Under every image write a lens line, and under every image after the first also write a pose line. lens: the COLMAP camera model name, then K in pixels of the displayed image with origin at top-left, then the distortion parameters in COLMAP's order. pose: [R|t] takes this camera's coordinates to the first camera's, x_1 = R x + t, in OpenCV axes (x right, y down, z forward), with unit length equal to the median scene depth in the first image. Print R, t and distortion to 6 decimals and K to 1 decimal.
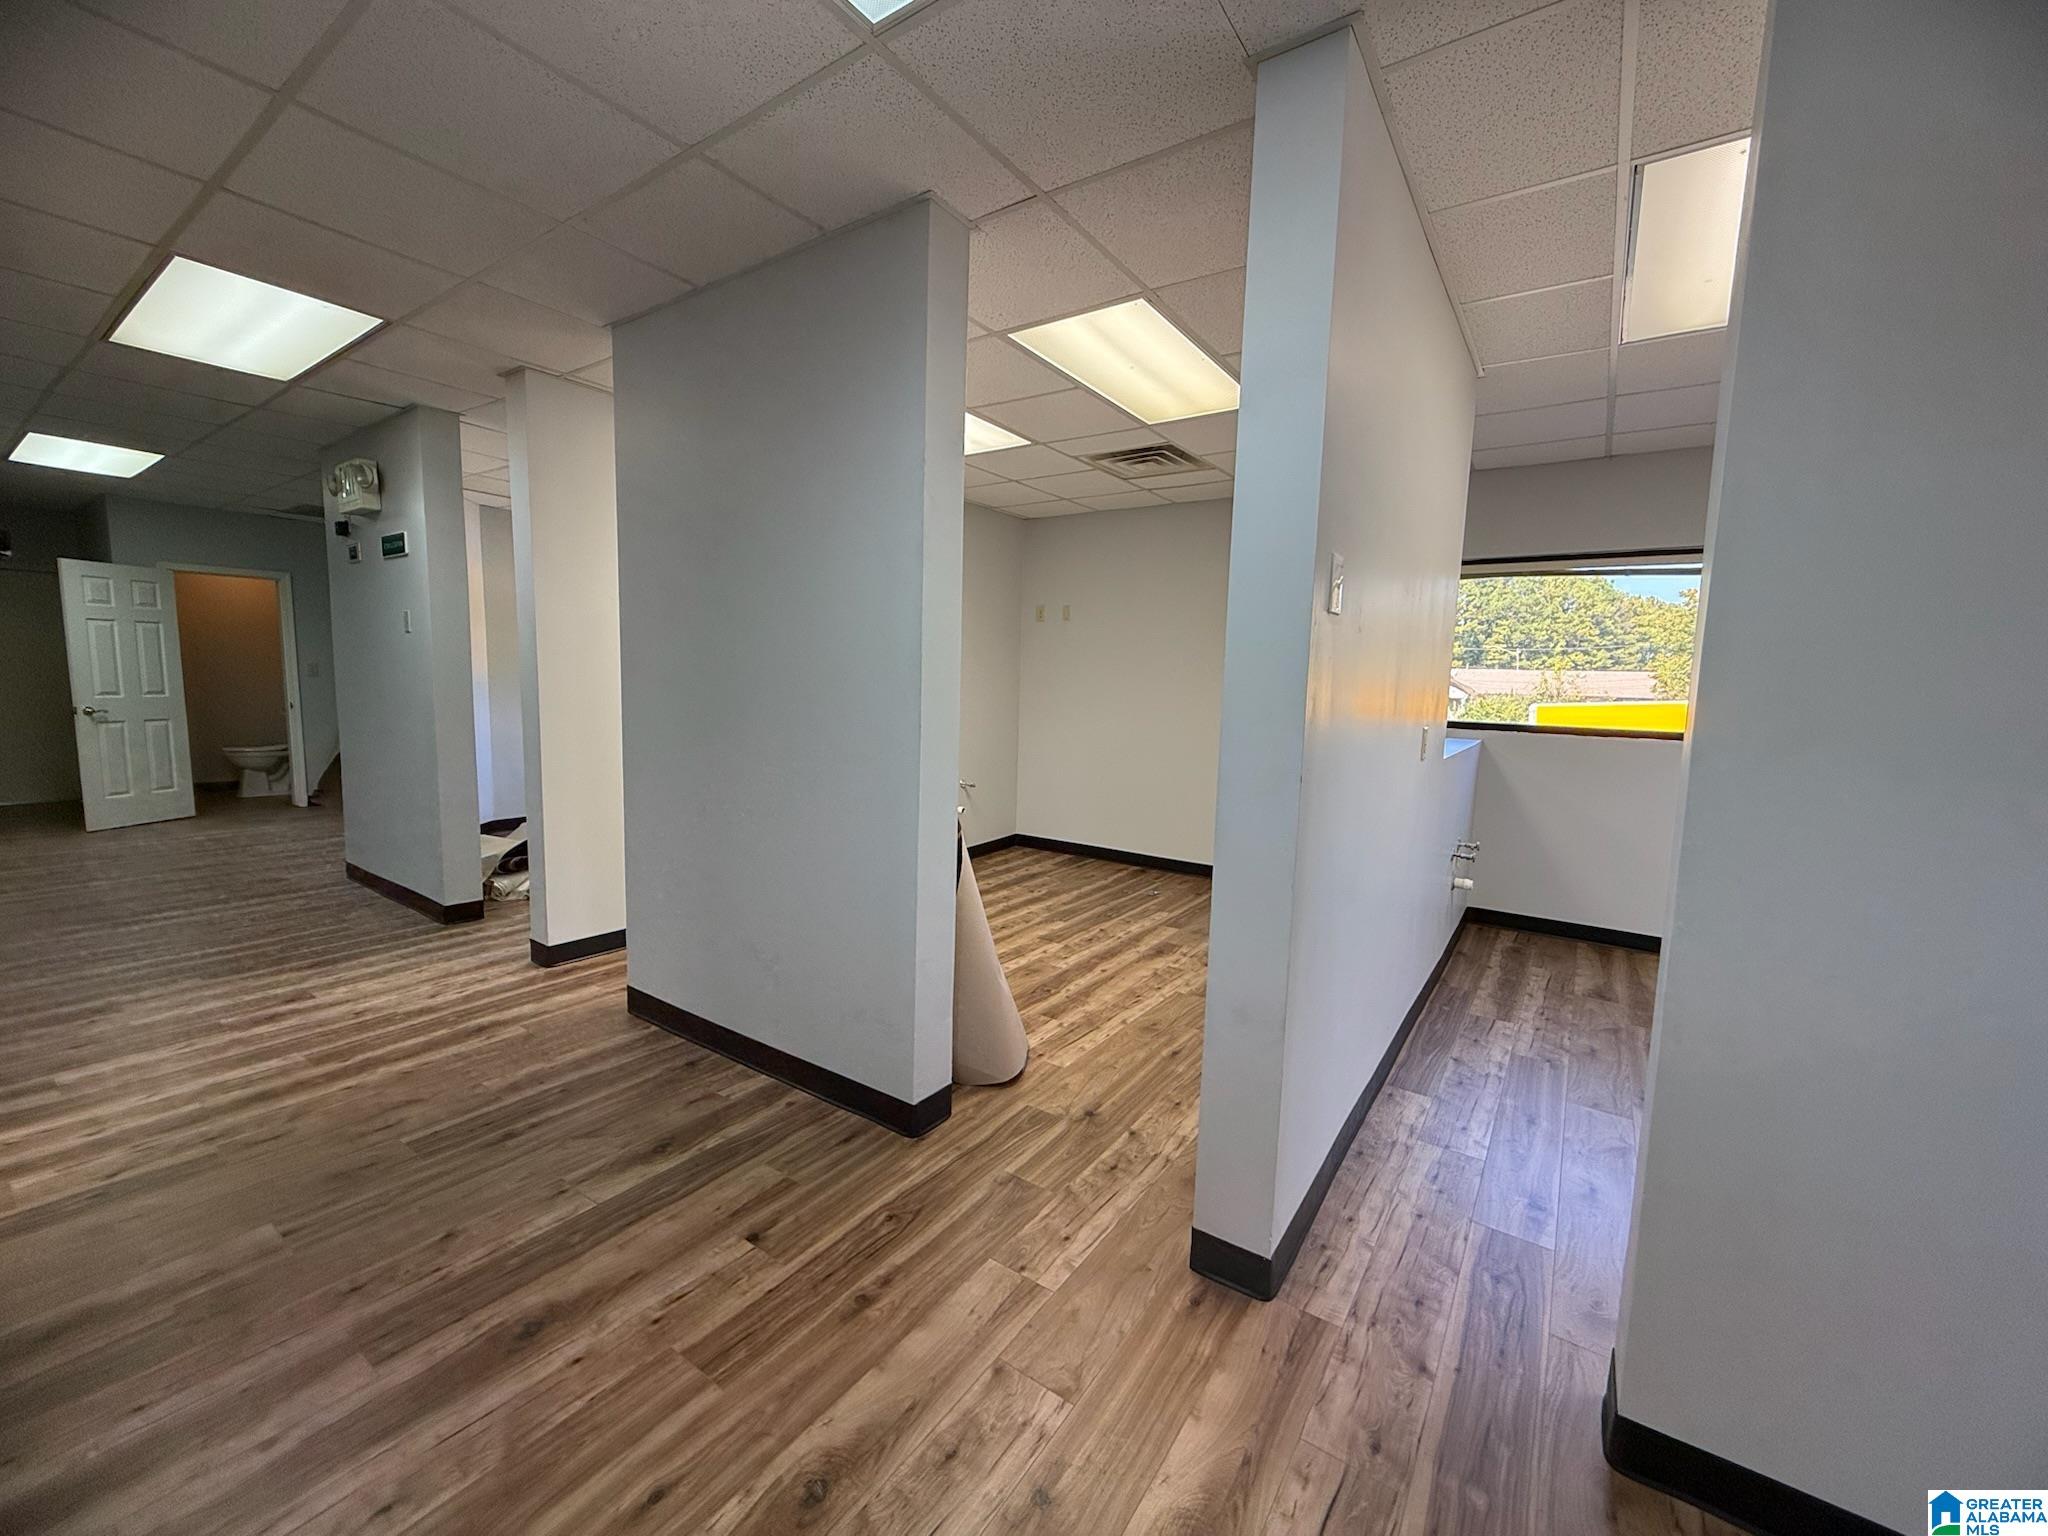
lens RADIAL K [[813.7, 0, 1021.8], [0, 813.7, 785.8], [0, 0, 1]] dist [-0.003242, 0.001125]
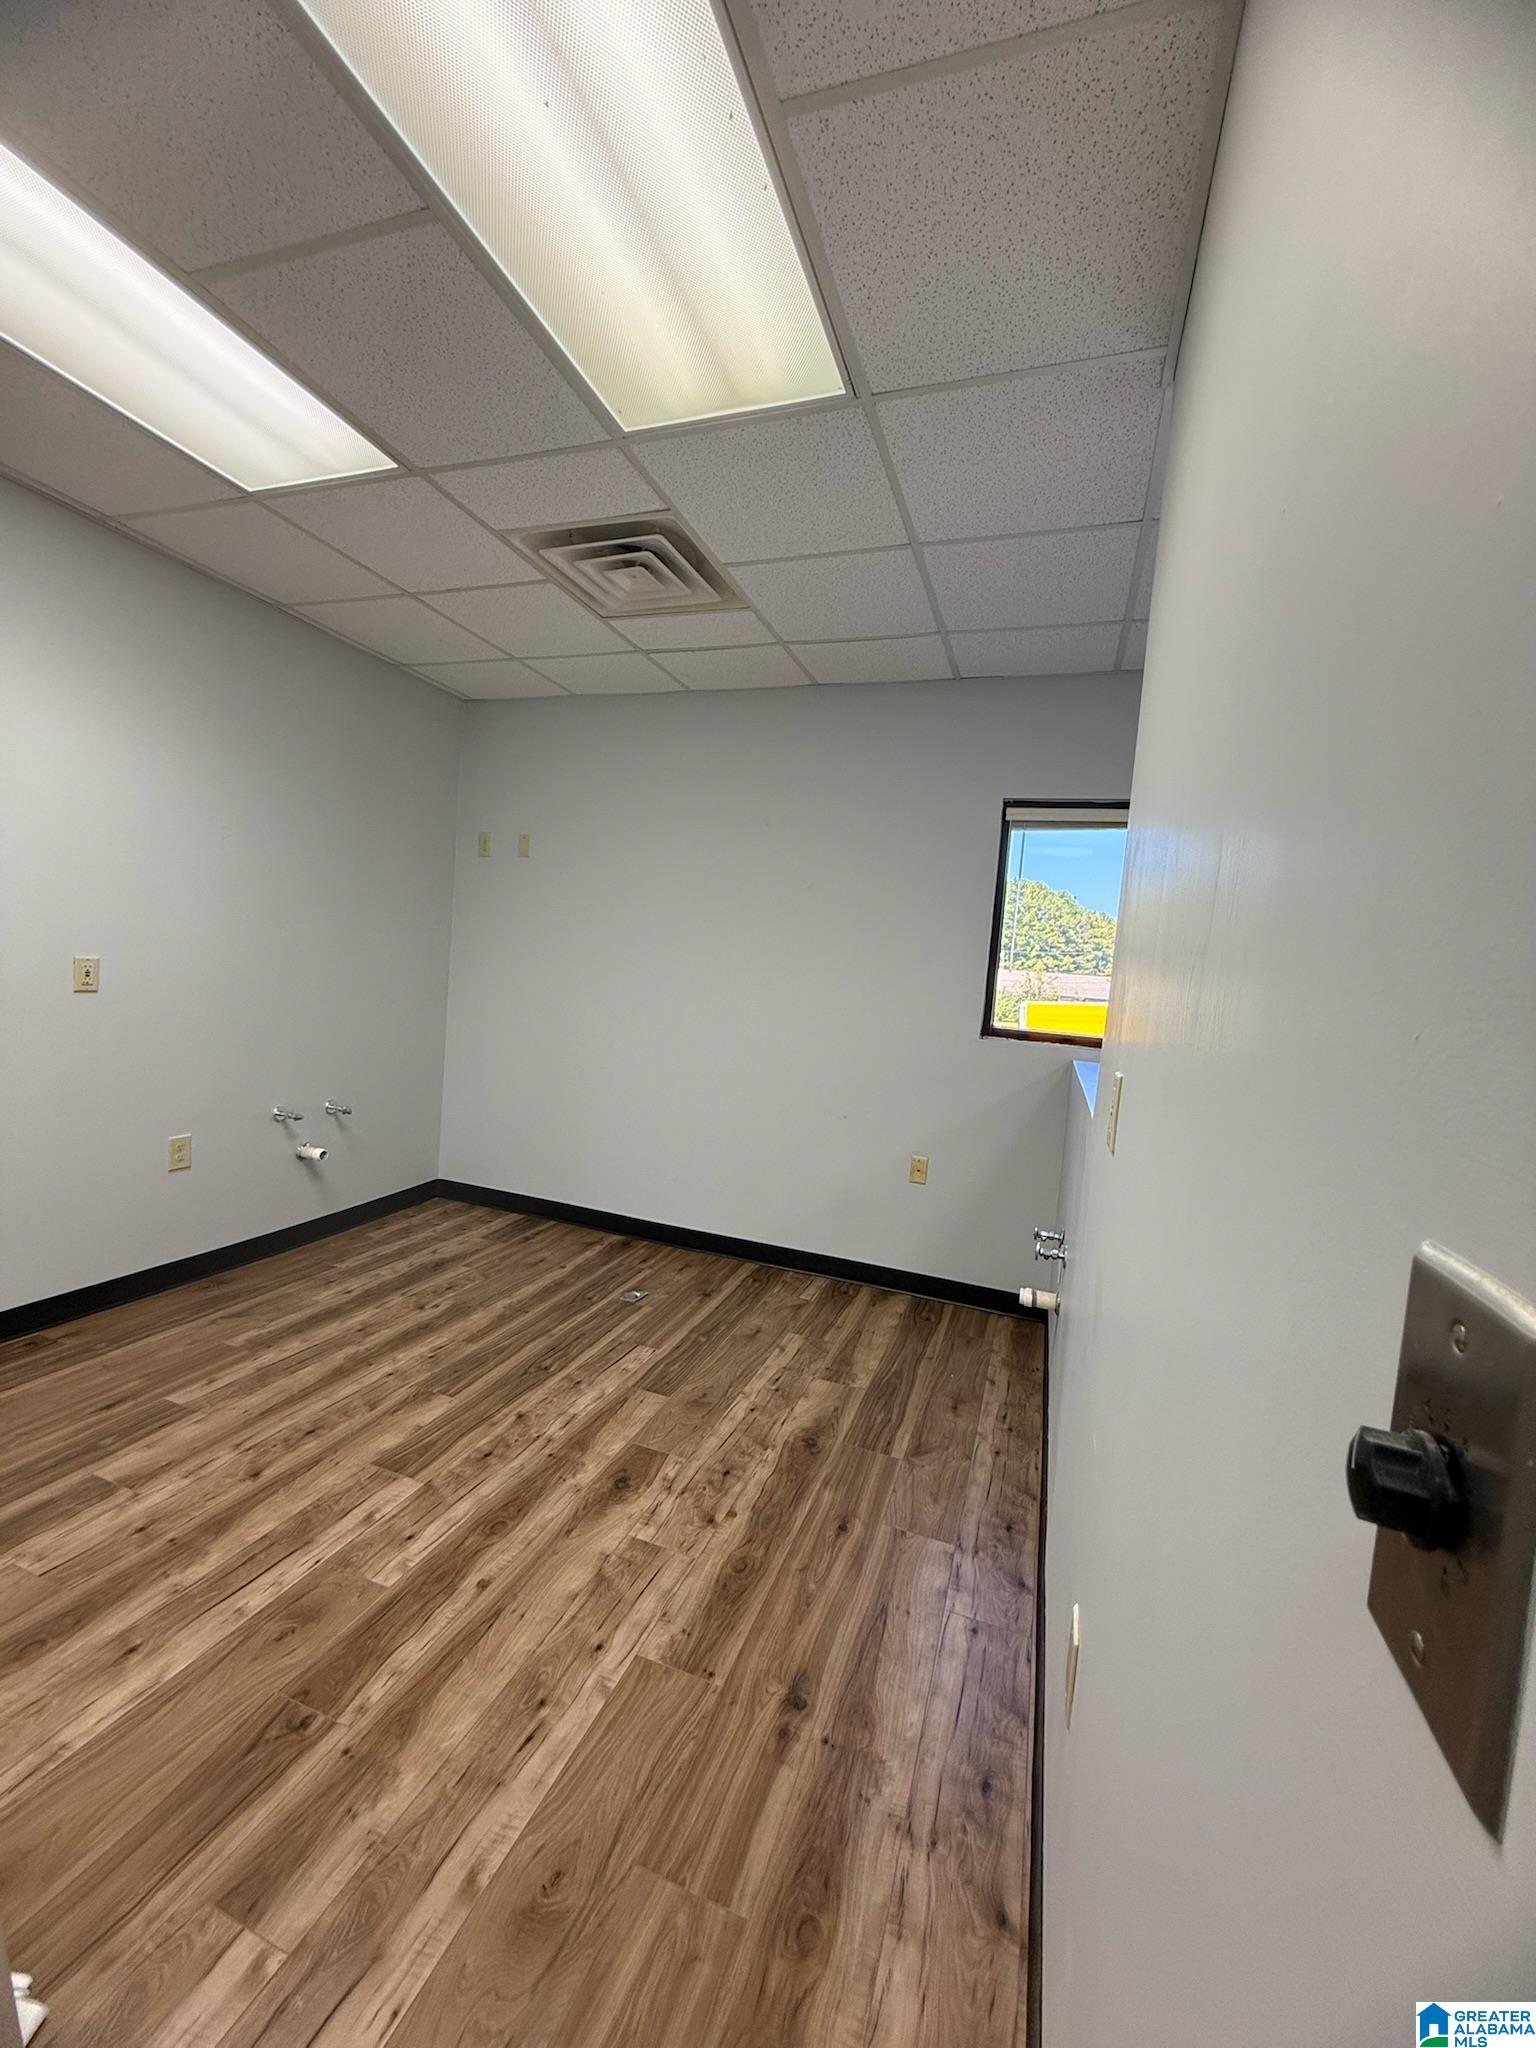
lens RADIAL K [[813.7, 0, 773.5], [0, 813.7, 1016.9], [0, 0, 1]] dist [-0.003242, 0.001125]
pose [[0.962378, 0.034045, 0.269575, 0.096398], [-0.017934, 0.997915, -0.062004, -0.046076], [-0.271123, 0.054837, 0.960981, 0.398543]]
